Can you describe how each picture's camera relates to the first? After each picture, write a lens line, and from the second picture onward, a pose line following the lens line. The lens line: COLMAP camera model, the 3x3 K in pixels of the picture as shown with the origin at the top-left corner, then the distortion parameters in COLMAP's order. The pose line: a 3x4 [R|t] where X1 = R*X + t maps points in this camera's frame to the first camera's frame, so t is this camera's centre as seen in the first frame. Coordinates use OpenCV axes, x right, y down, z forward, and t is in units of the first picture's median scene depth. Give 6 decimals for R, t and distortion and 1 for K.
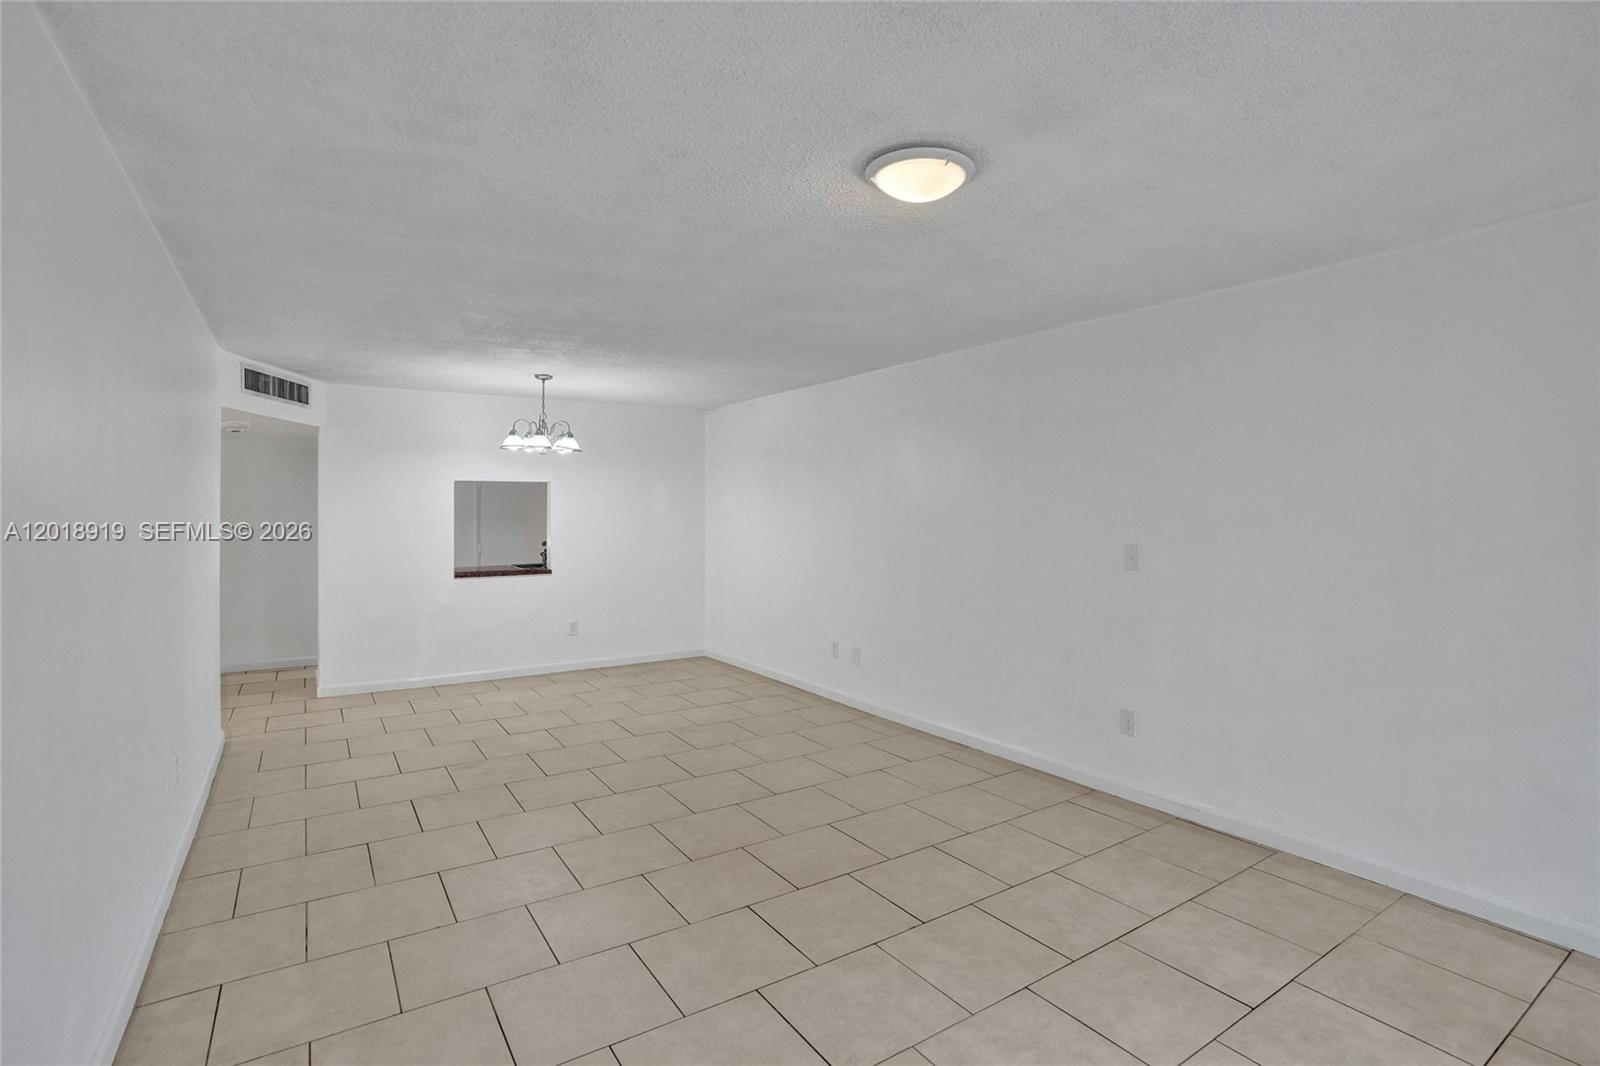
lens RADIAL K [[766.3, 0, 797.4], [0, 766.3, 510.4], [0, 0, 1]] dist [-0.034130, 0.000104]
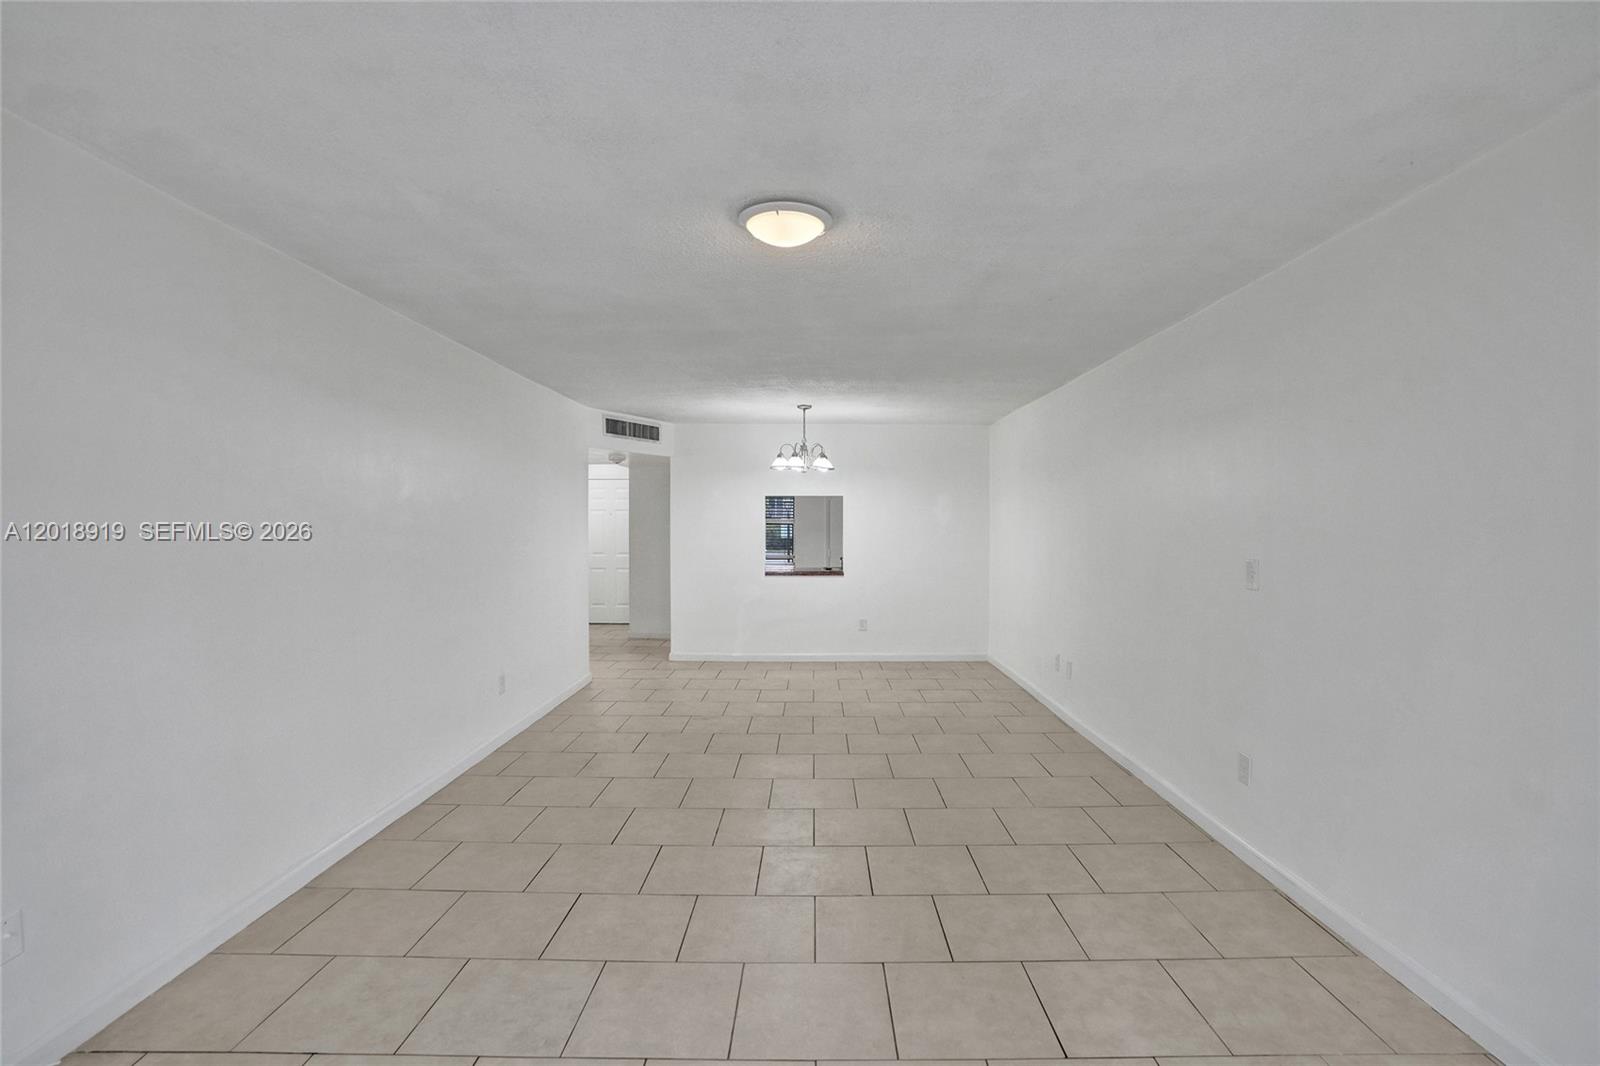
lens RADIAL K [[753.2, 0, 800.0], [0, 753.2, 533.0], [0, 0, 1]] dist [-0.002684, -0.000032]
pose [[0.840900, 0.009191, -0.541113, 0.293686], [-0.000286, 0.999863, 0.016539, 0.000522], [0.541191, -0.013753, 0.840787, 0.015097]]
